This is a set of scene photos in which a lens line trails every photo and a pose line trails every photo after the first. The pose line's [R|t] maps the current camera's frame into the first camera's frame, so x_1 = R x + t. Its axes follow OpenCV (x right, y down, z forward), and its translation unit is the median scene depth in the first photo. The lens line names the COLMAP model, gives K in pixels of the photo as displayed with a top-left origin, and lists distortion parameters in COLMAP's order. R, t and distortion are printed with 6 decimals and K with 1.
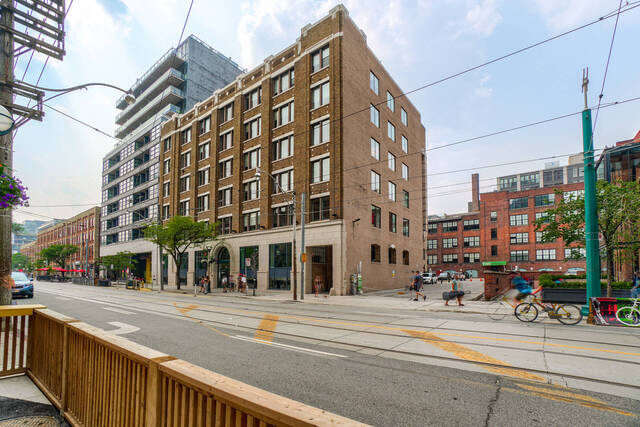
lens RADIAL K [[302.1, 0, 320.9], [0, 302.1, 274.6], [0, 0, 1]] dist [-0.000805, -0.022233]
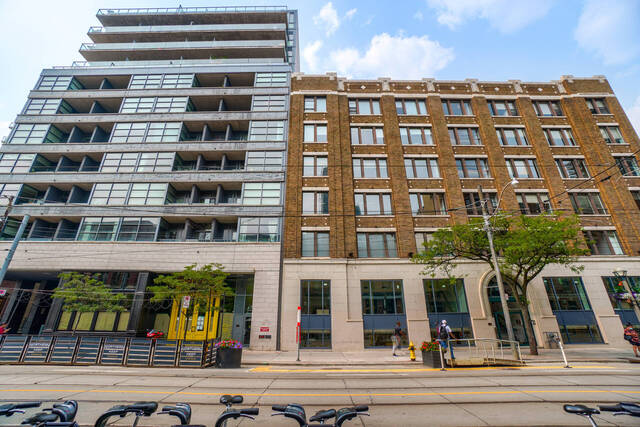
lens RADIAL K [[285.1, 0, 315.8], [0, 285.1, 220.5], [0, 0, 1]] dist [-0.064402, 0.023177]
pose [[0.791781, 0.212312, 0.572719, -0.689234], [-0.003637, 0.939268, -0.343166, -0.000749], [-0.610795, 0.269630, 0.744466, 0.544478]]
